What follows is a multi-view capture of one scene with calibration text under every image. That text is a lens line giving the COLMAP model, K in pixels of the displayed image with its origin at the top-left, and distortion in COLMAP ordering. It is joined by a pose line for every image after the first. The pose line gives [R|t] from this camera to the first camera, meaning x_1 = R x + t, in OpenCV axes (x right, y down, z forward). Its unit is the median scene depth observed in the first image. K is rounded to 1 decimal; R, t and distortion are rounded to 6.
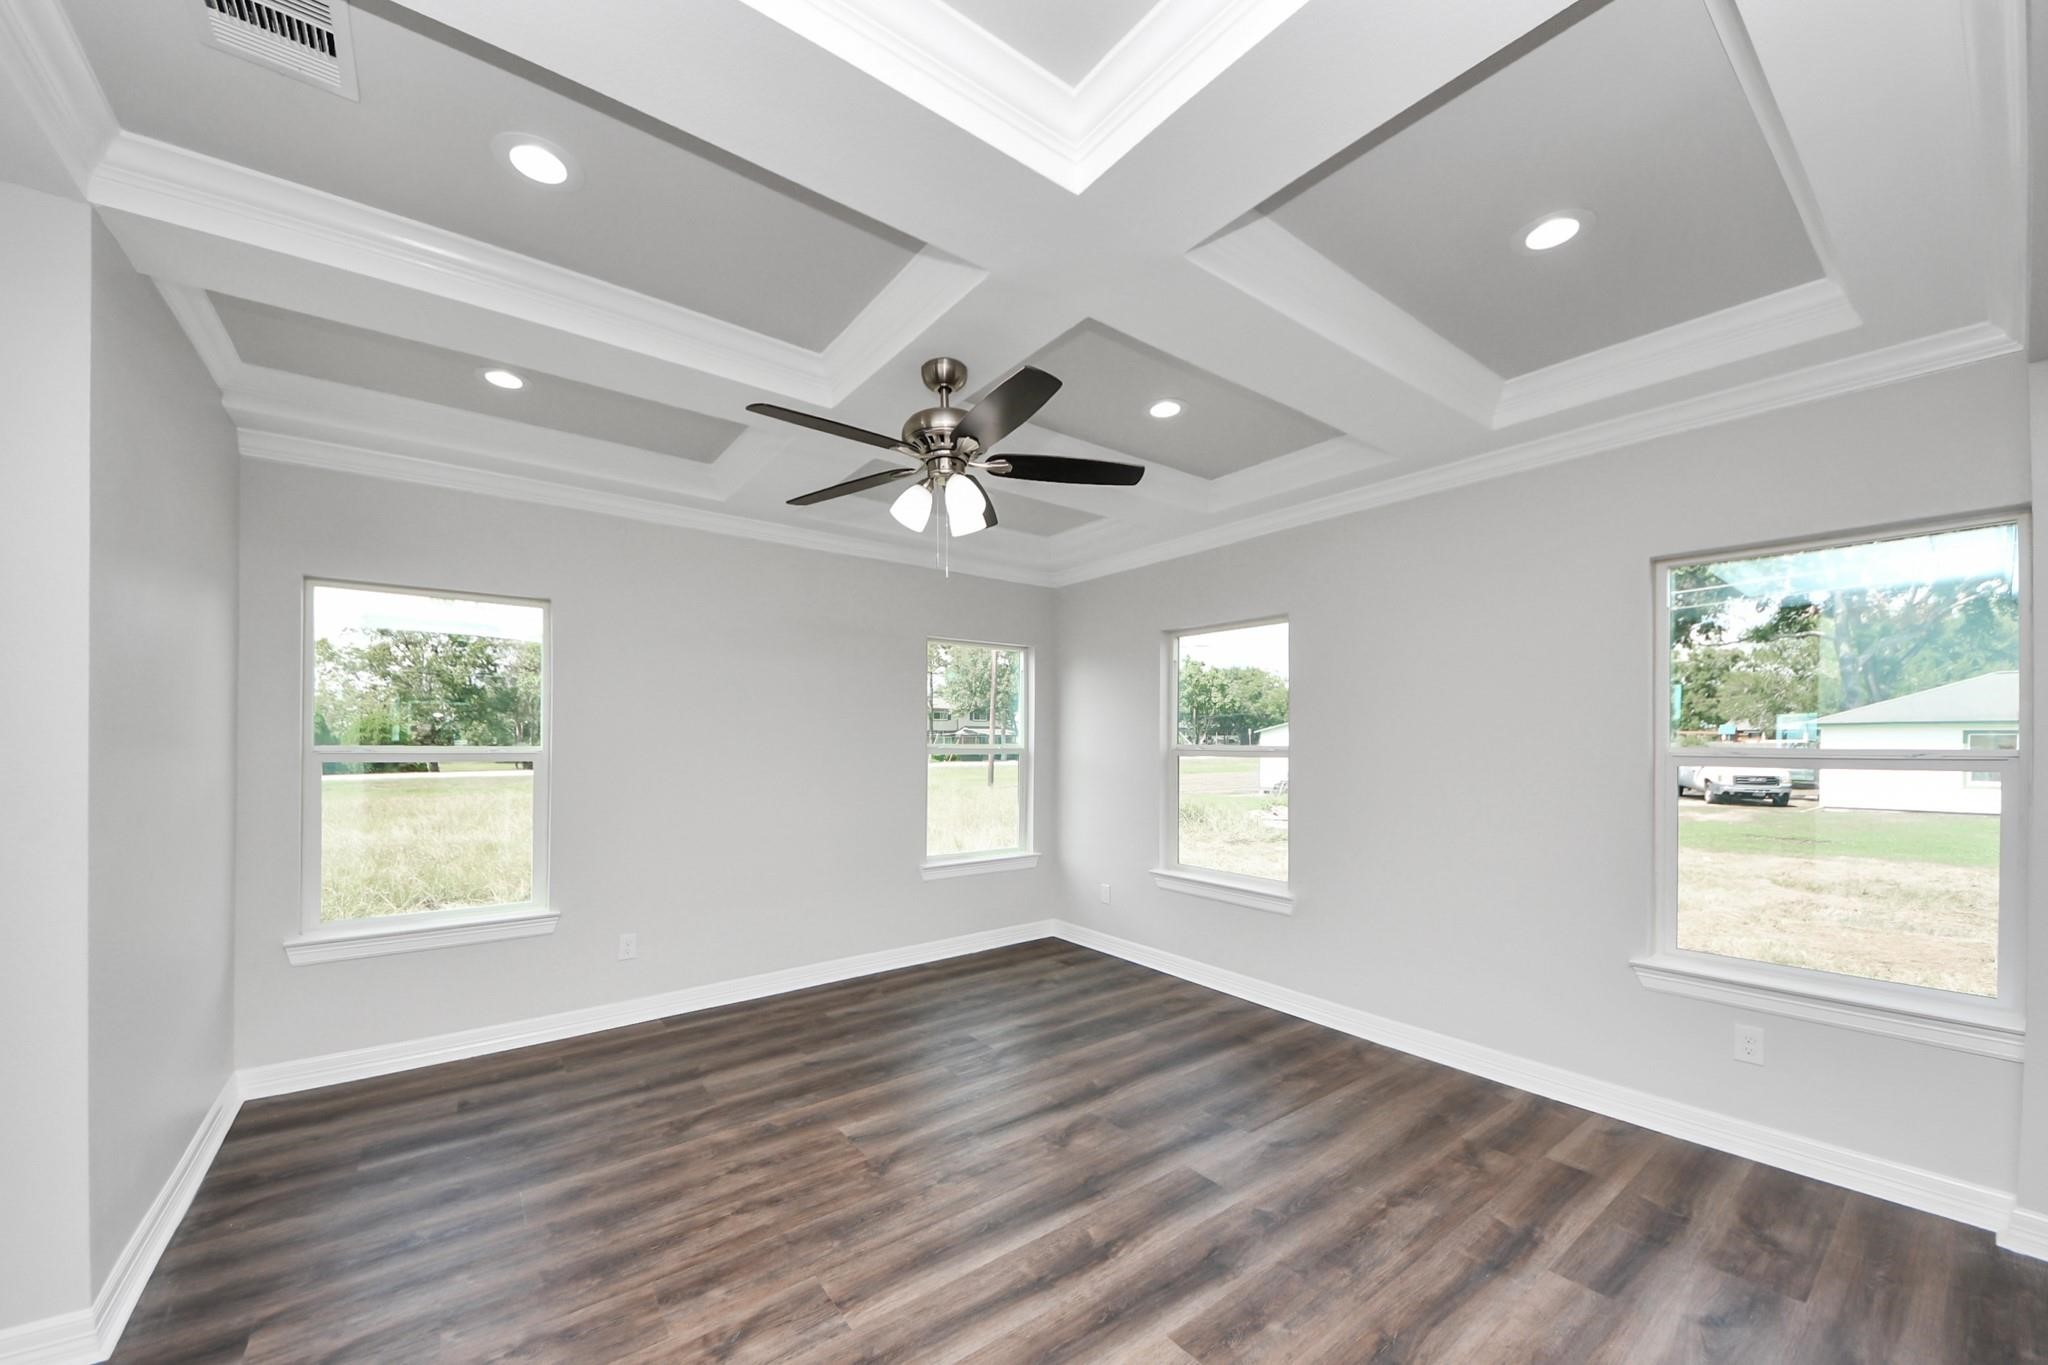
lens RADIAL K [[772.8, 0, 1001.6], [0, 772.8, 707.8], [0, 0, 1]] dist [0.008830, -0.000059]
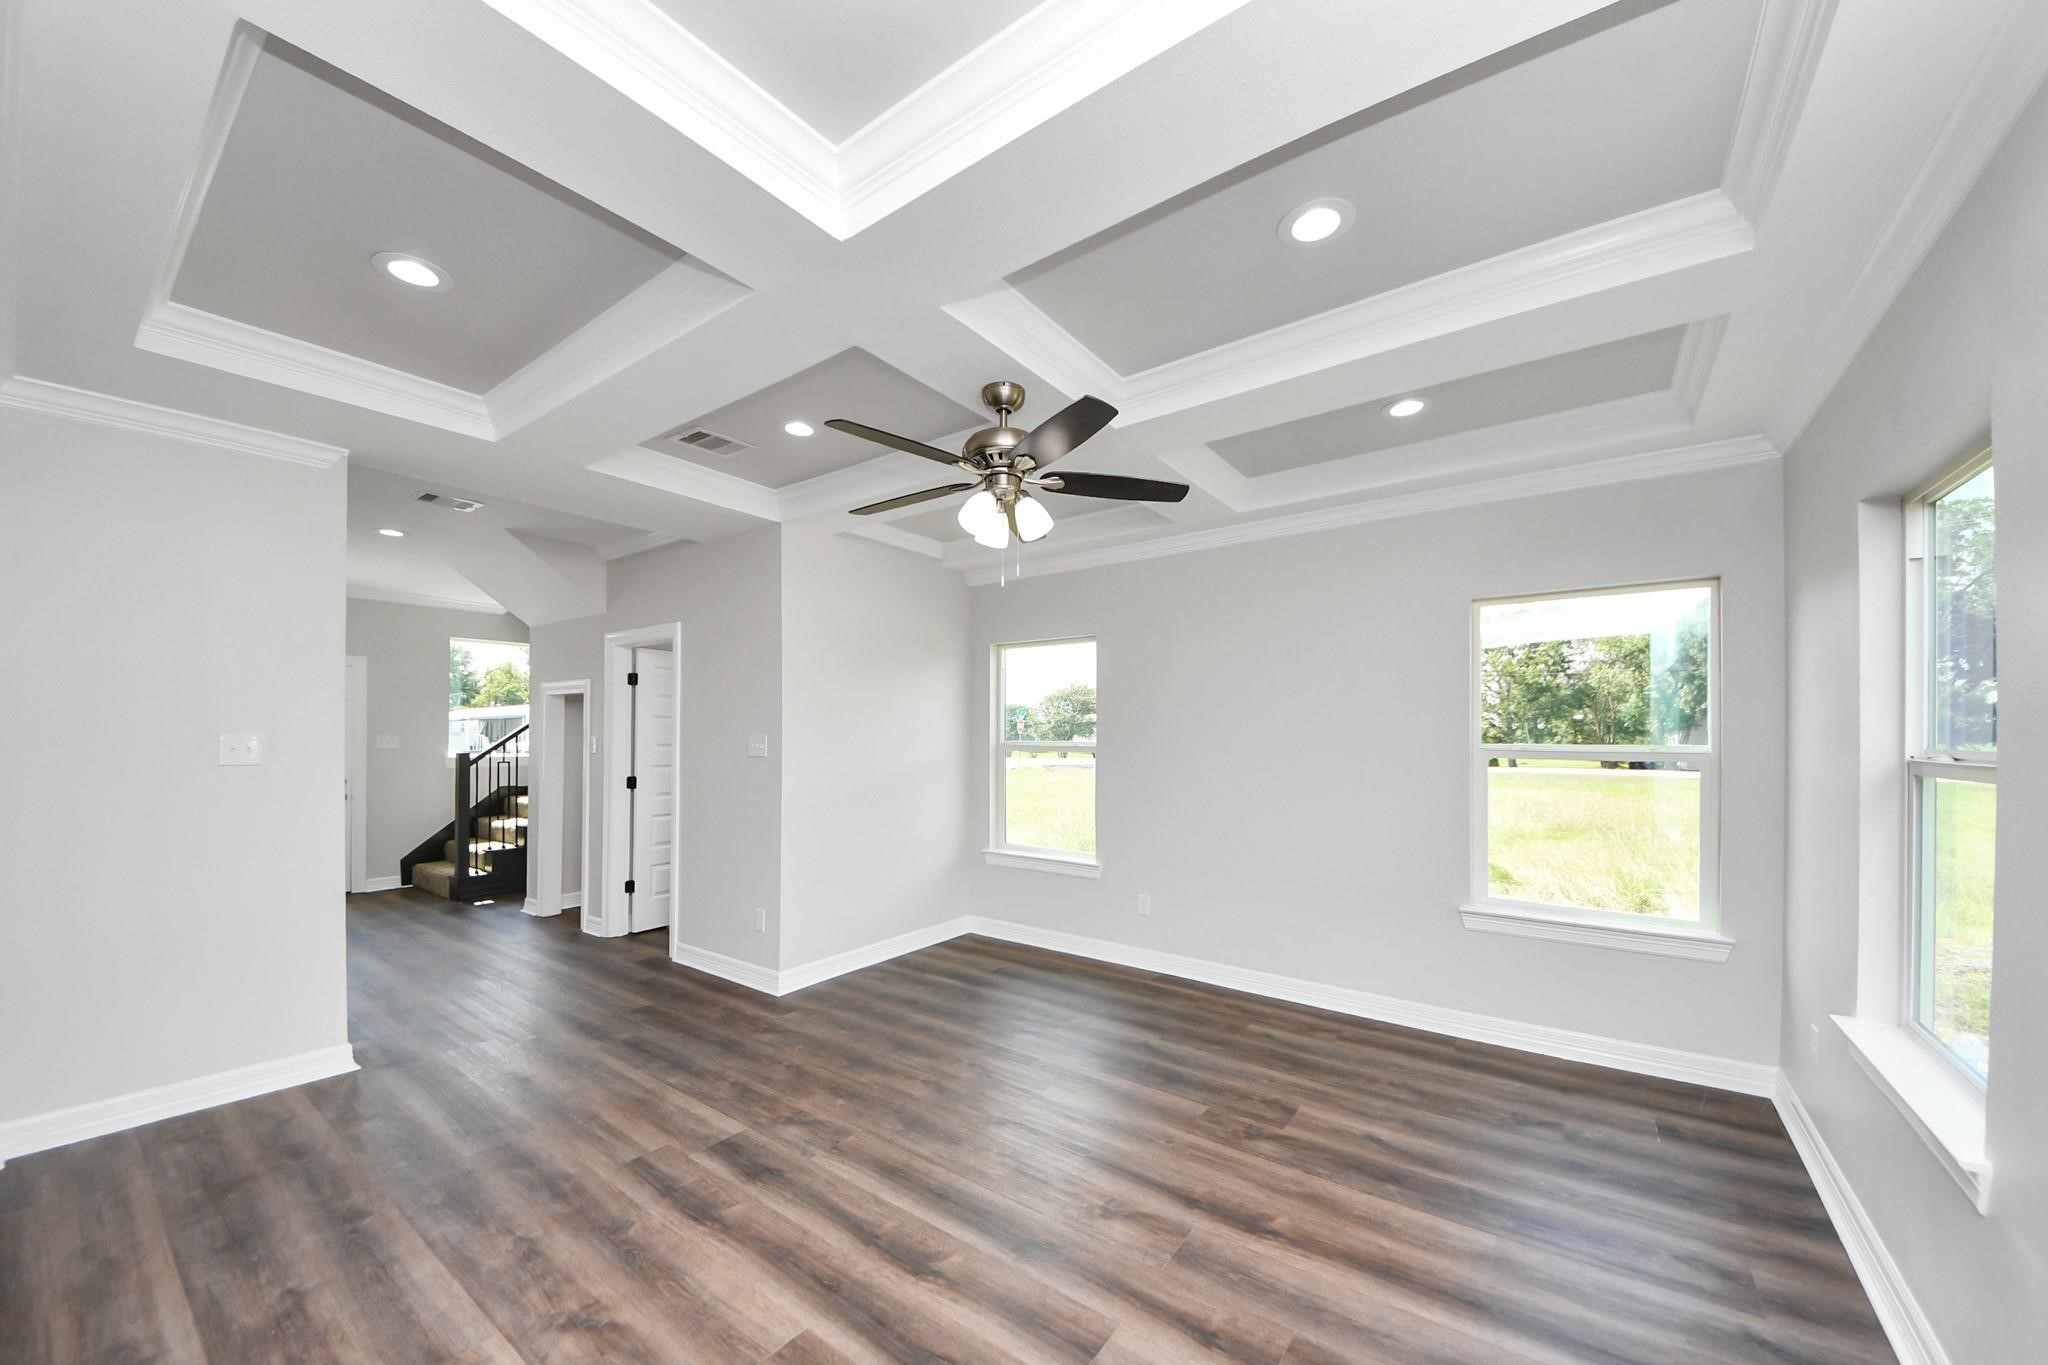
lens RADIAL K [[751.3, 0, 1029.2], [0, 751.3, 695.0], [0, 0, 1]] dist [0.056067, -0.034704]
pose [[0.300170, -0.044998, -0.952824, 0.670166], [0.031991, 0.998800, -0.037091, 0.015444], [0.953349, -0.019349, 0.301250, 0.513865]]
